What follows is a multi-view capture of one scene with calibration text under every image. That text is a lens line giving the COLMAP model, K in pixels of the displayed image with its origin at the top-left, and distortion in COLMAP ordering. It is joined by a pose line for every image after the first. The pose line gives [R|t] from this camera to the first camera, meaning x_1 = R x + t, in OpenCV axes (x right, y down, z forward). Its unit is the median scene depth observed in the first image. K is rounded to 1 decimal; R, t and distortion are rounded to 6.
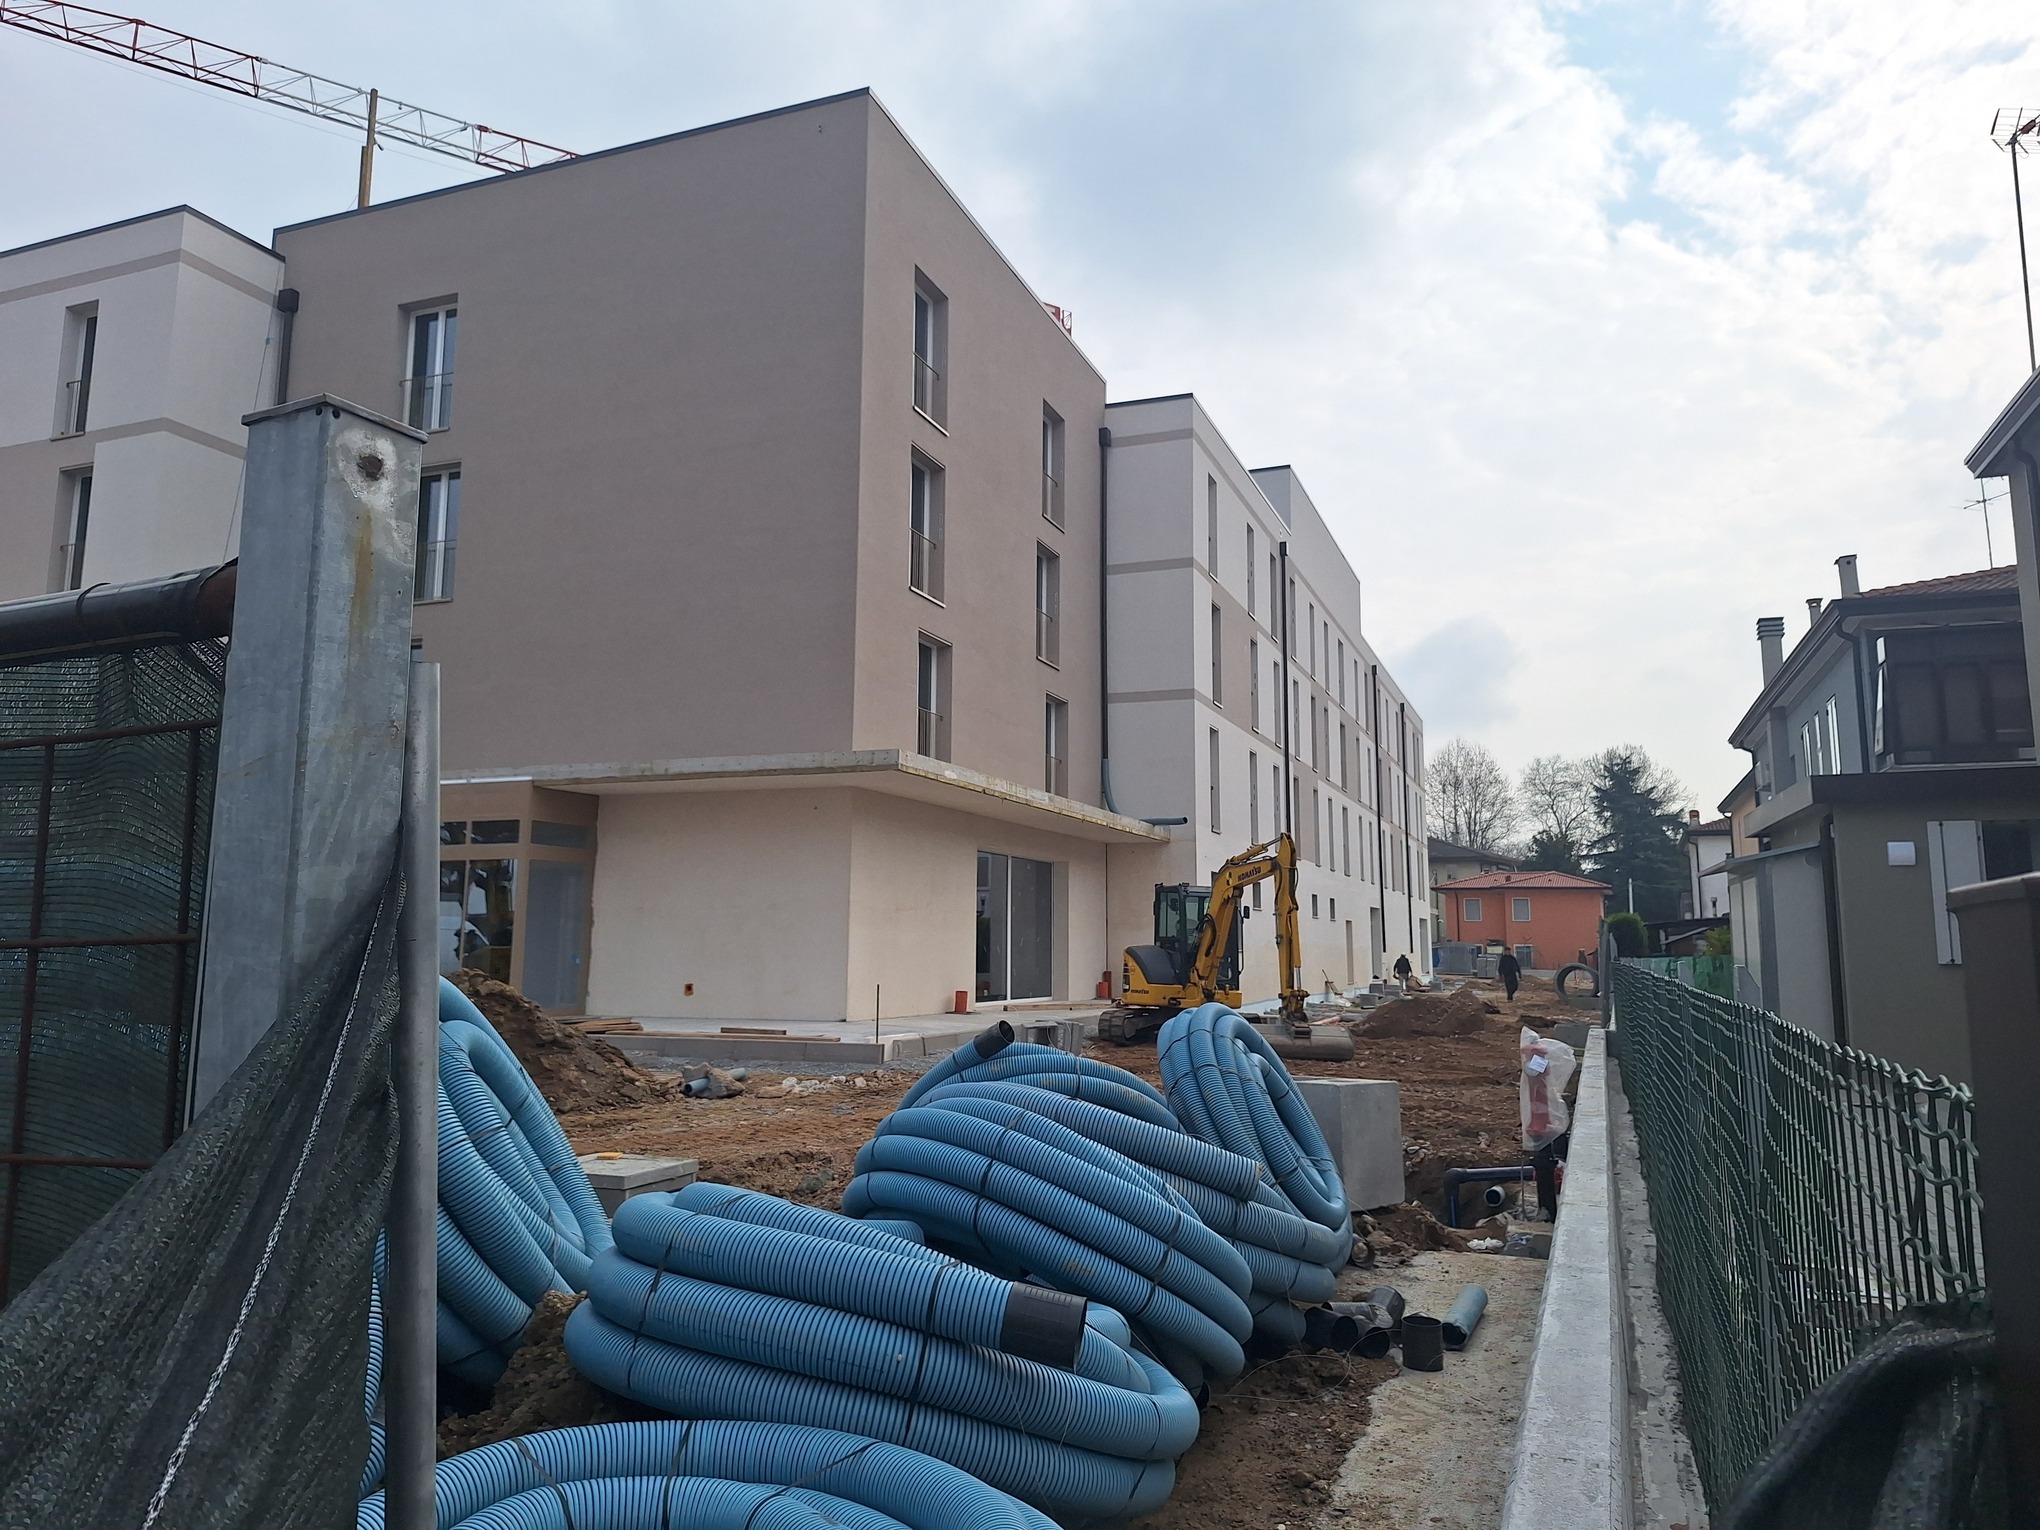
lens RADIAL K [[1384.9, 0, 1038.9], [0, 1384.9, 757.7], [0, 0, 1]] dist [-0.002759, -0.027287]
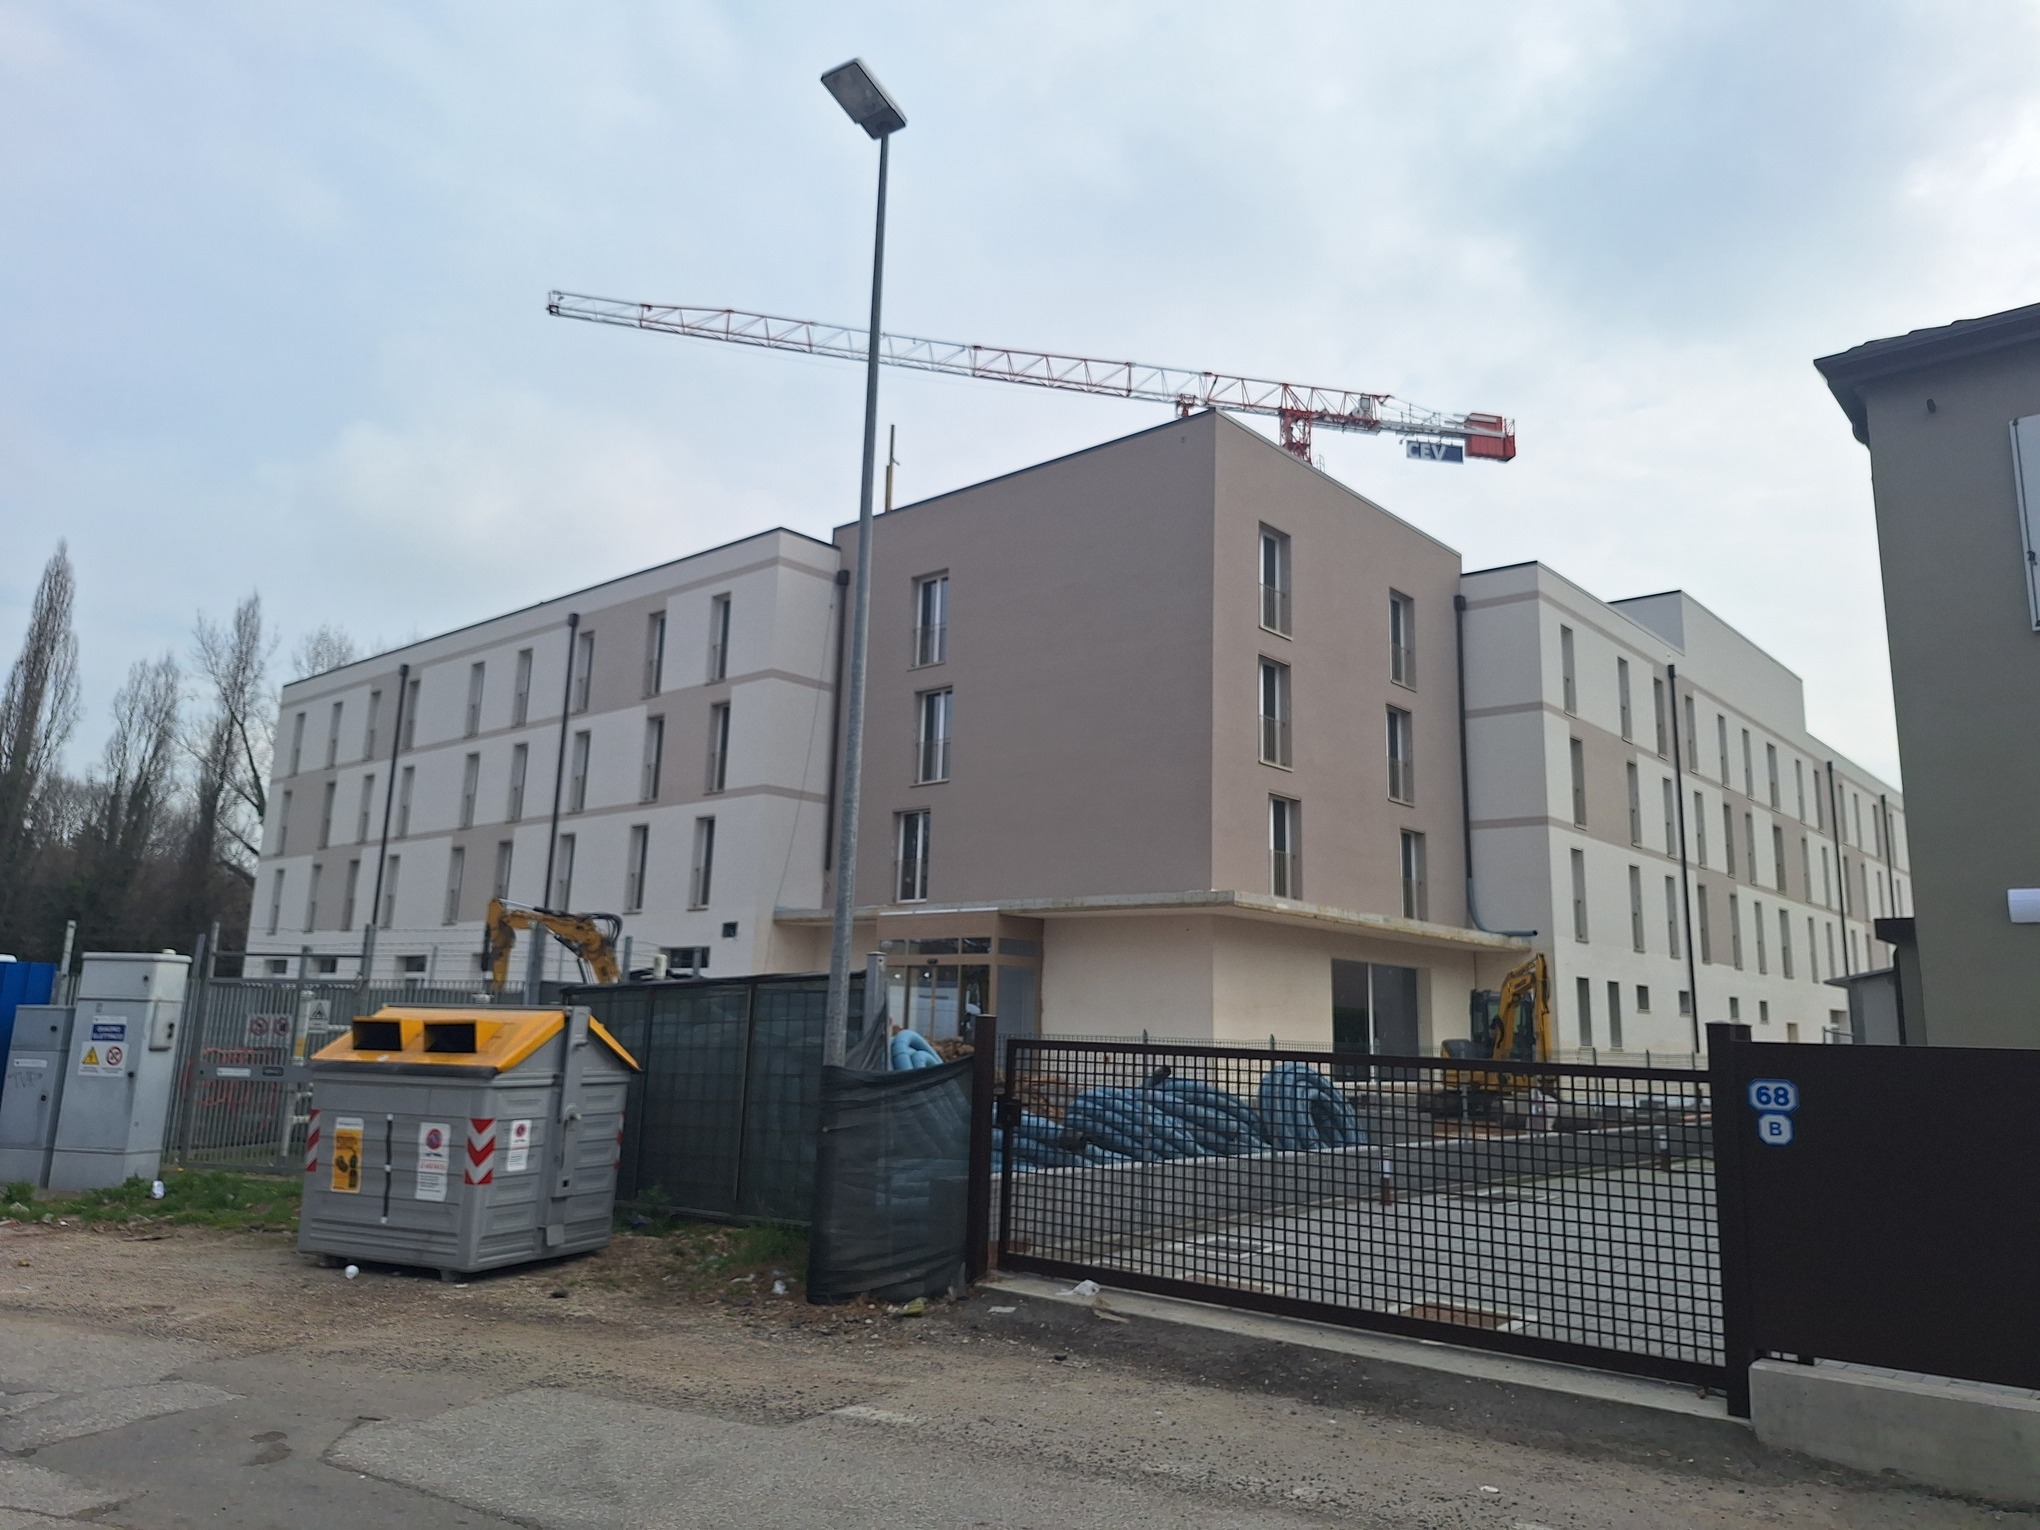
lens RADIAL K [[1384.9, 0, 1016.5], [0, 1384.9, 760.1], [0, 0, 1]] dist [-0.002759, -0.027287]
pose [[0.932509, -0.040158, -0.358908, 0.133681], [0.017512, 0.997658, -0.066127, -0.032457], [0.360722, 0.055379, 0.931028, -0.265476]]
